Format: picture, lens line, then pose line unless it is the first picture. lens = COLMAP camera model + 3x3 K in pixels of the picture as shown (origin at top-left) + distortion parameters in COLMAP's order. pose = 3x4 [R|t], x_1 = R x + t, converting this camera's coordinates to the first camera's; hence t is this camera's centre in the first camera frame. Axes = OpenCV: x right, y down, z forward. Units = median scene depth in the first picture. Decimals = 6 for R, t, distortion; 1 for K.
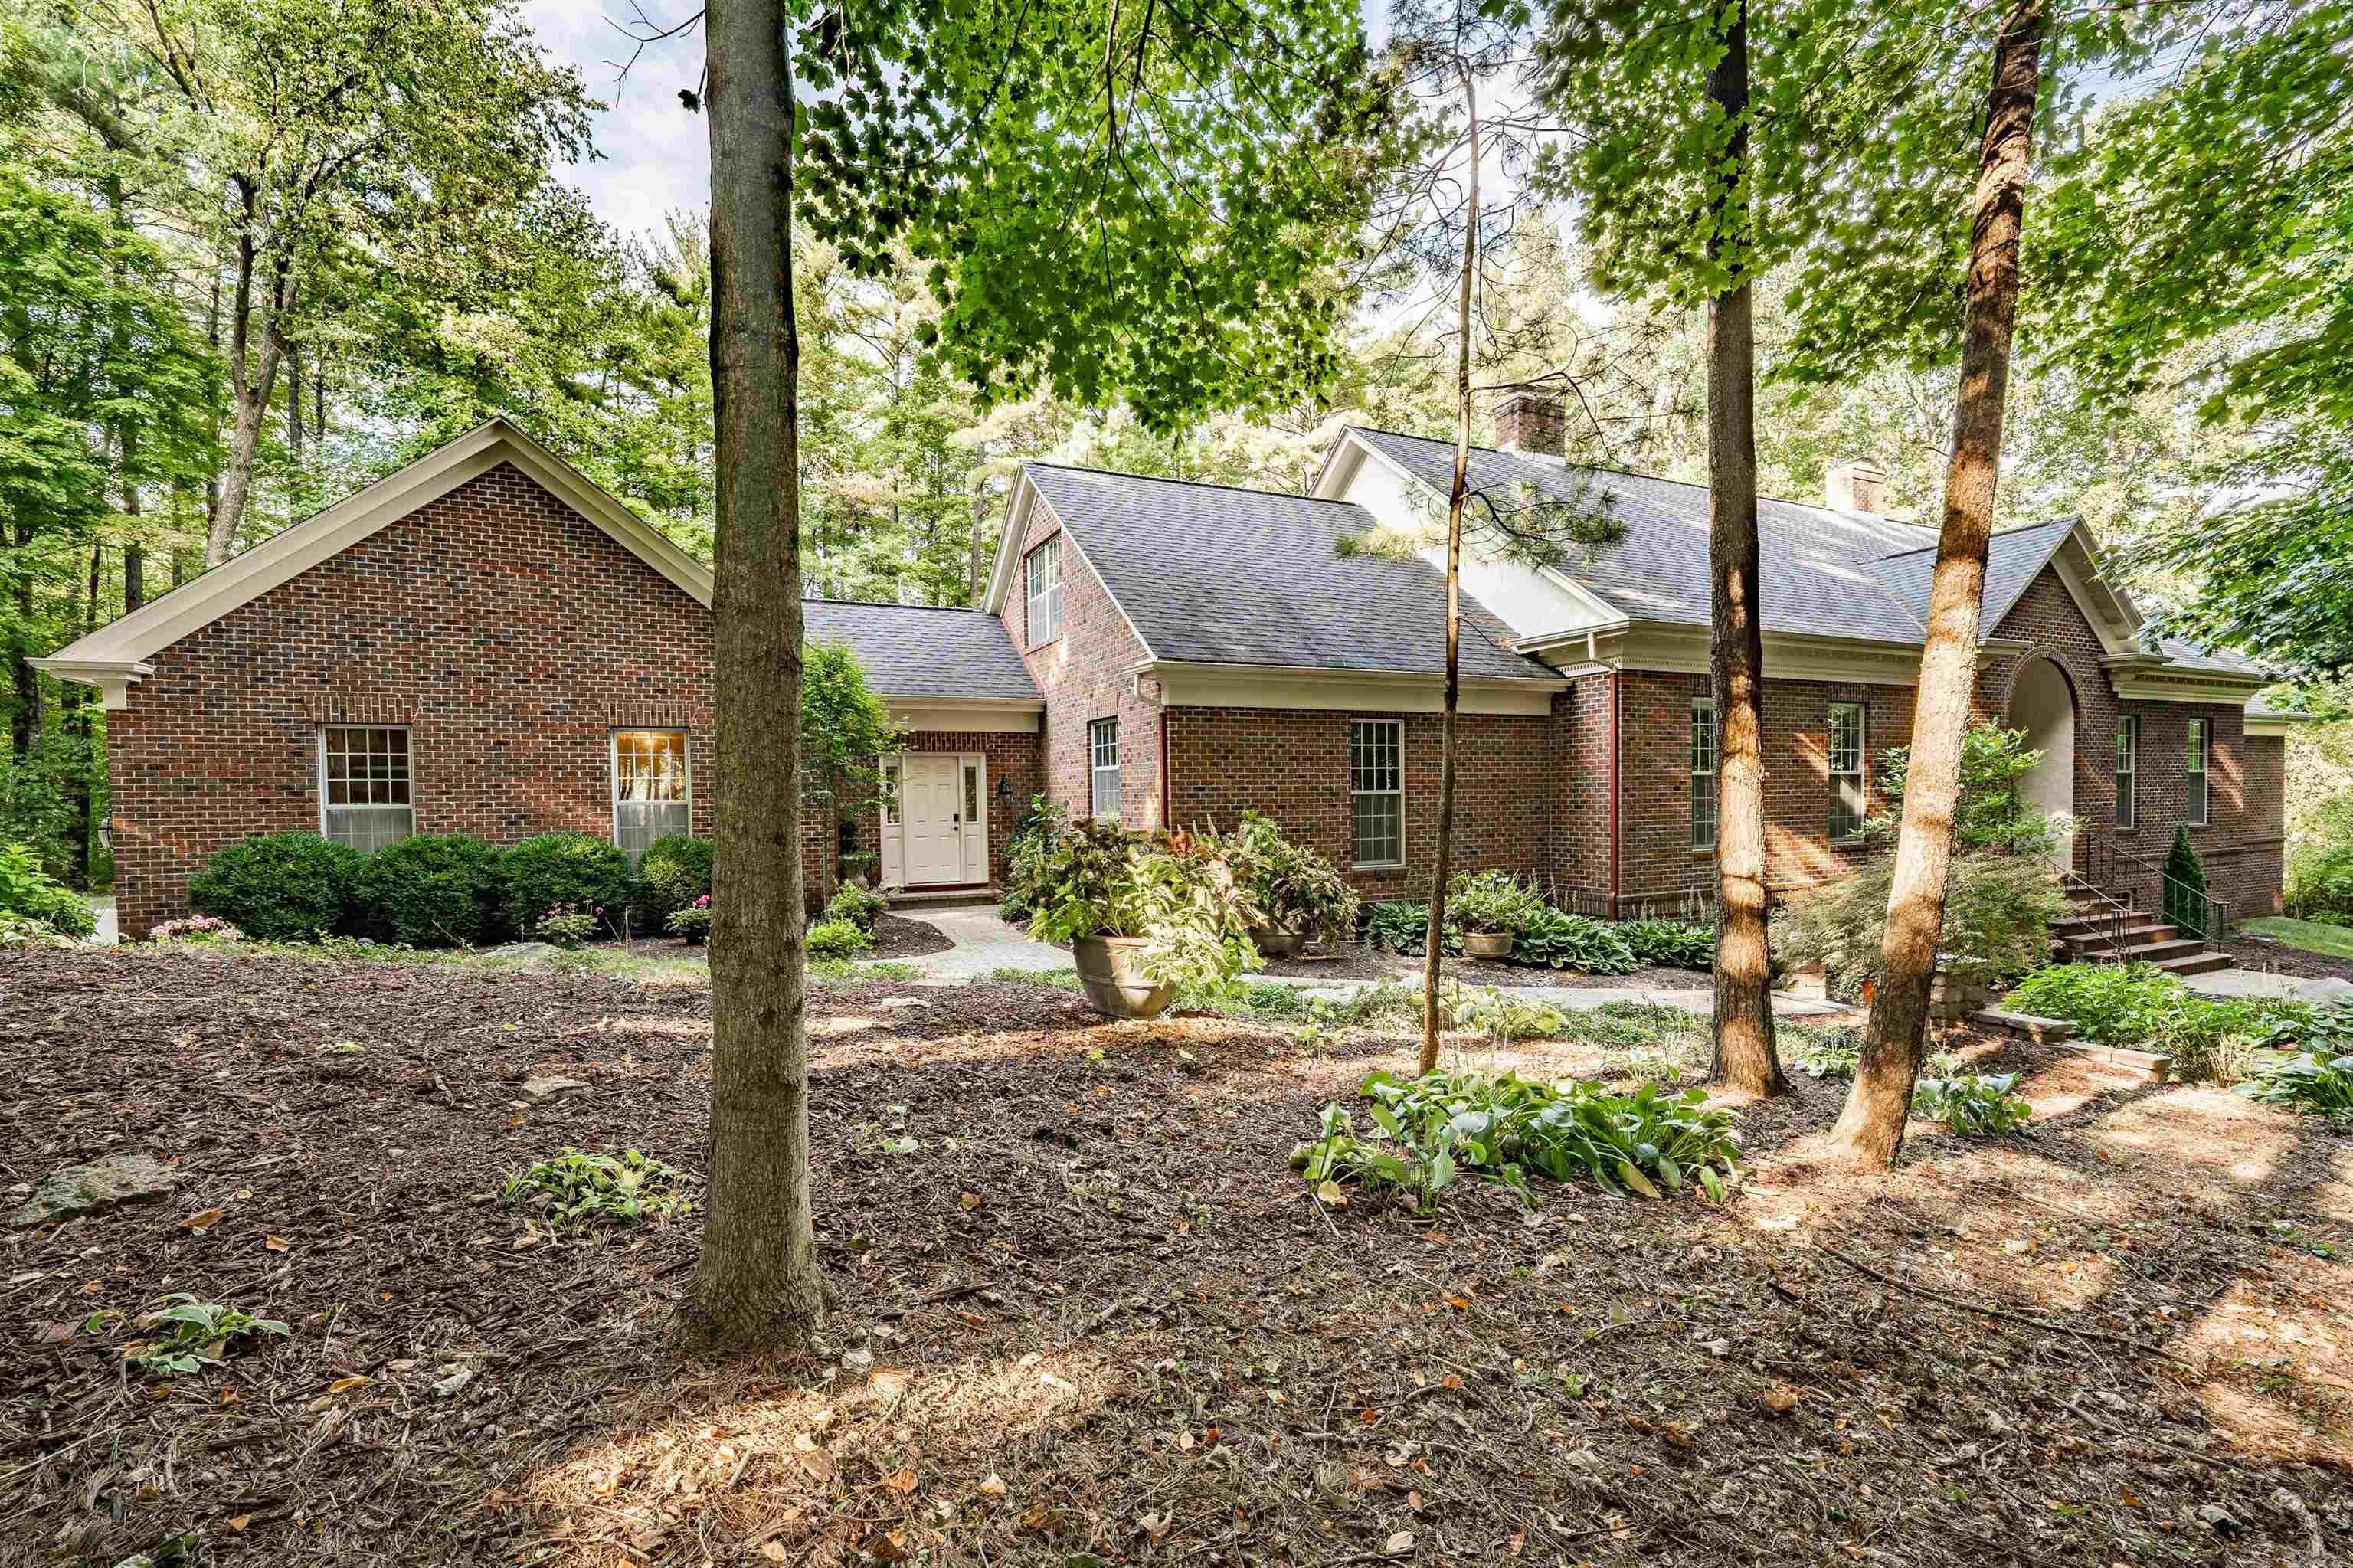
lens RADIAL K [[977.6, 0, 1176.5], [0, 977.6, 784.0], [0, 0, 1]] dist [-0.008373, -0.000062]
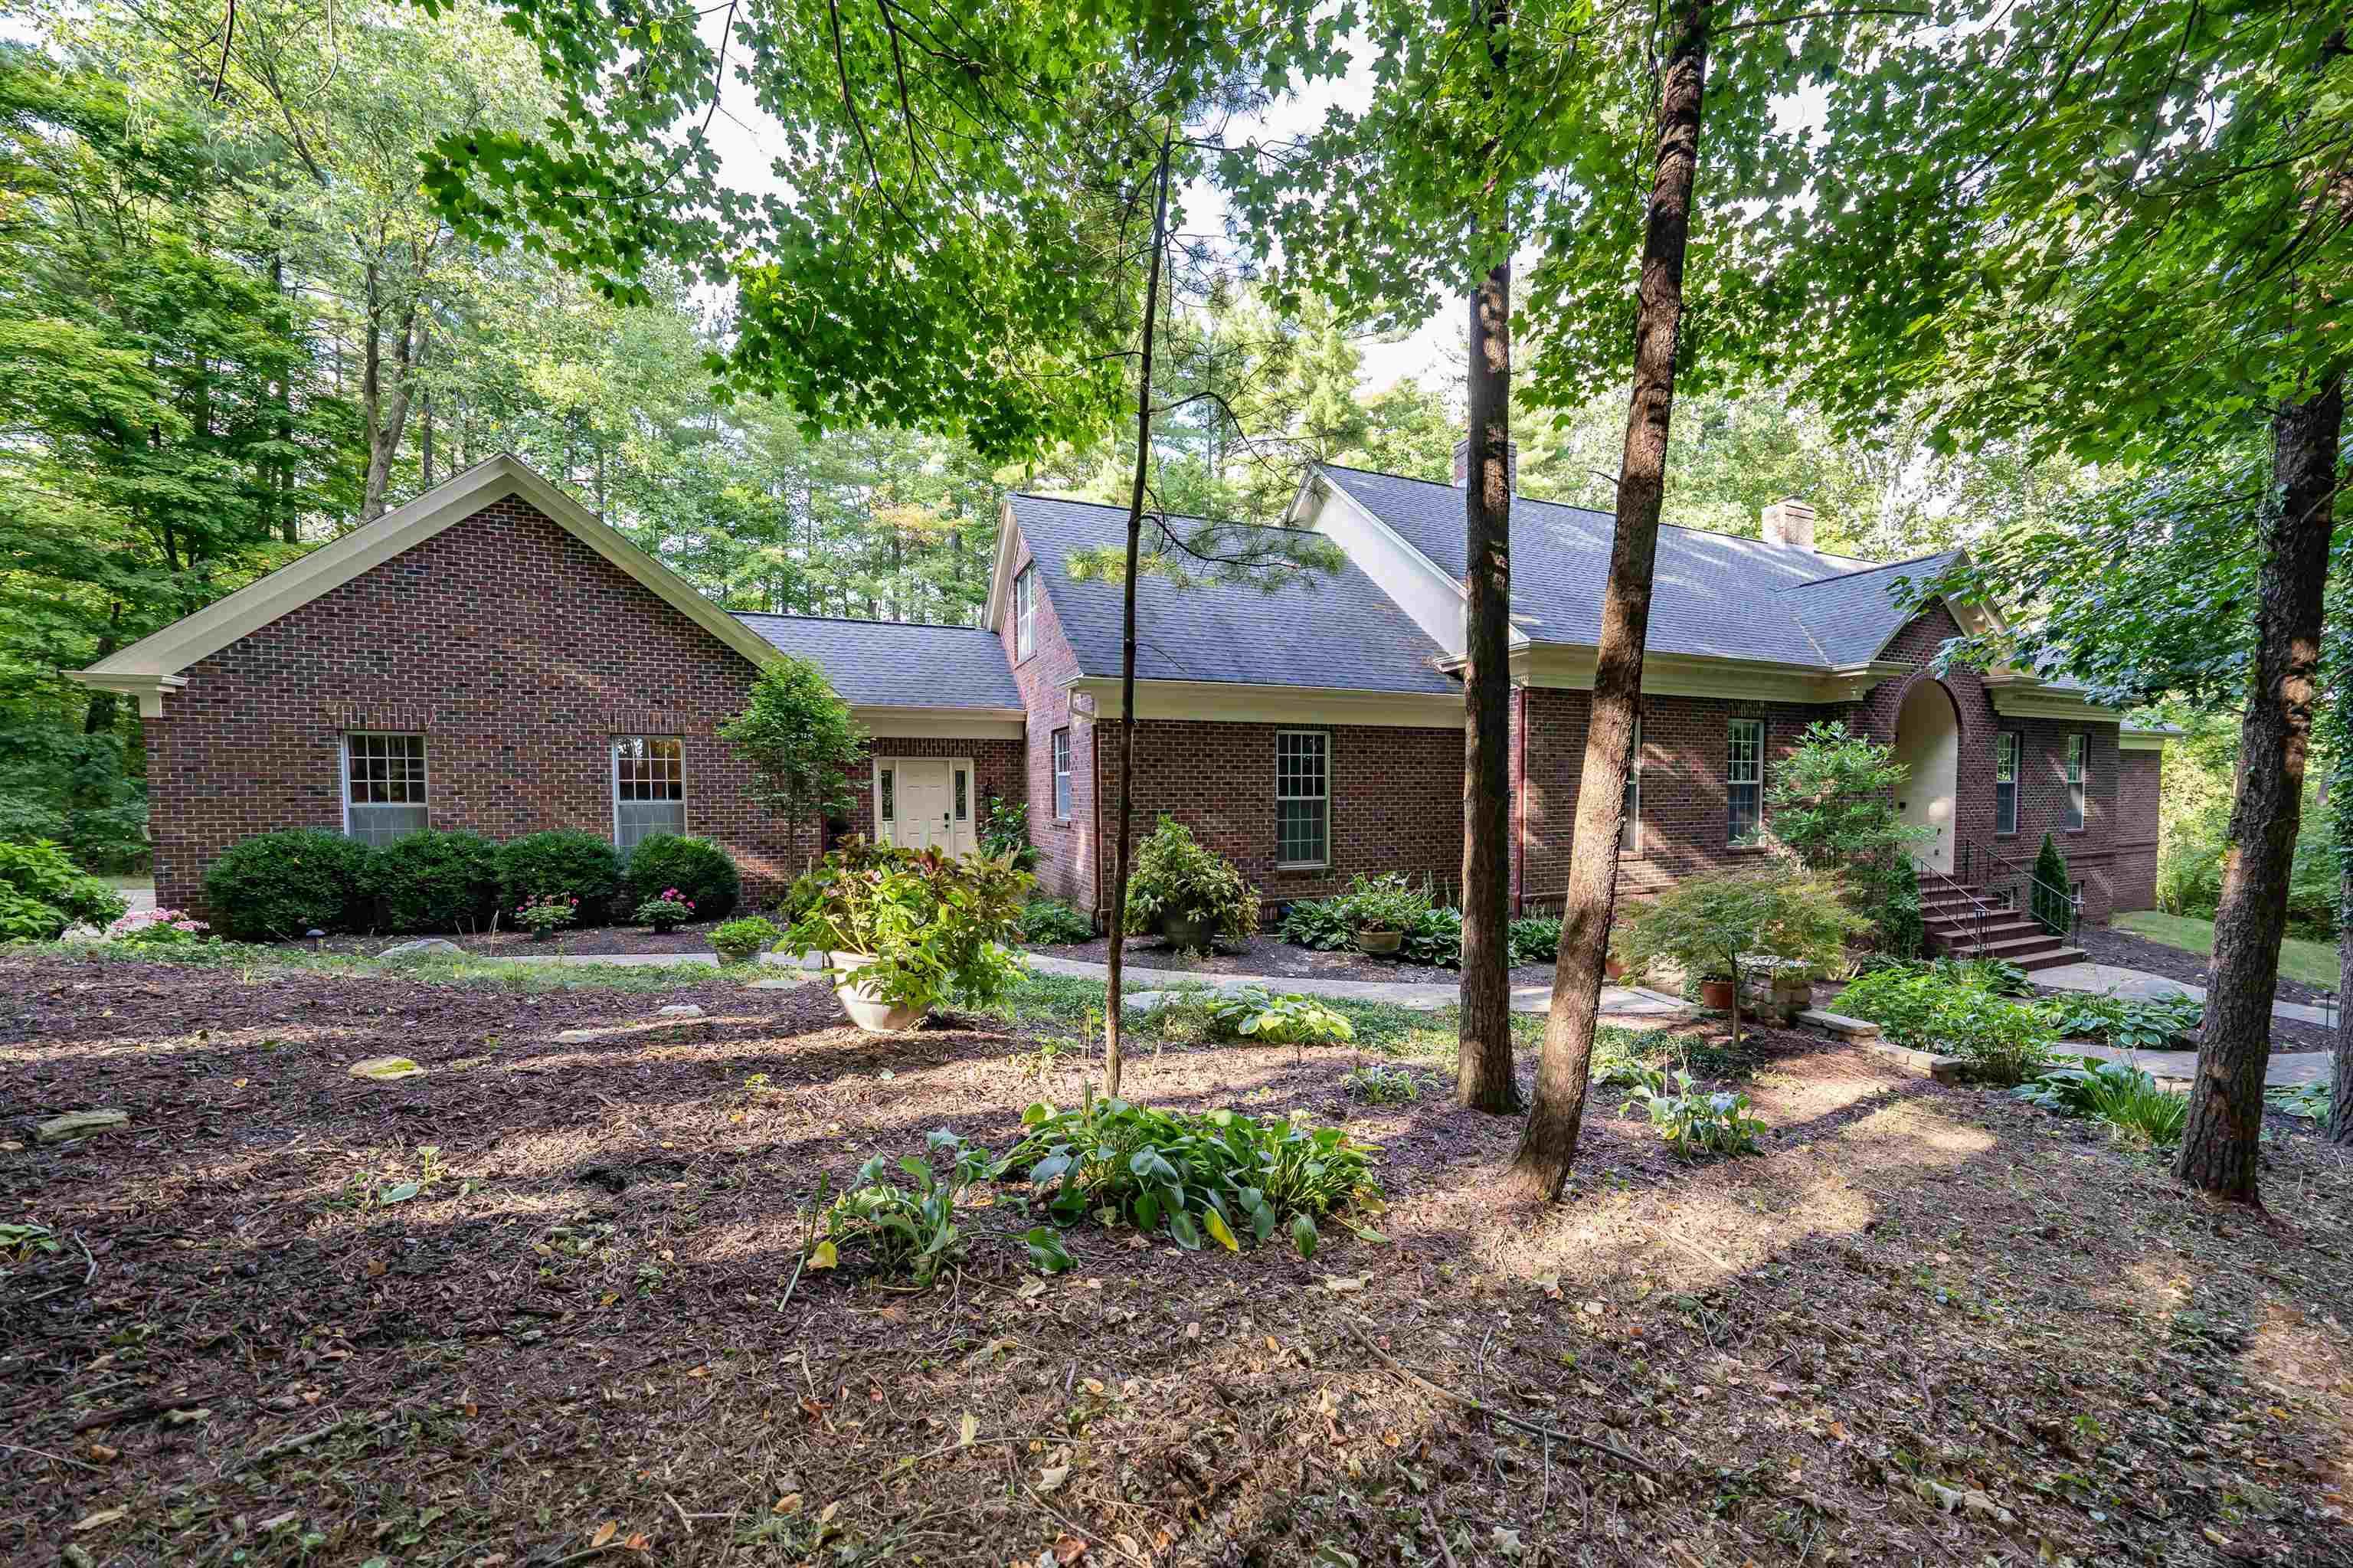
lens RADIAL K [[834.3, 0, 1307.1], [0, 834.3, 790.4], [0, 0, 1]] dist [-0.027844, 0.003832]
pose [[0.999970, 0.007354, -0.002405, 0.225633], [-0.007308, 0.999806, 0.018271, -0.018383], [0.002539, -0.018252, 0.999830, 0.076253]]
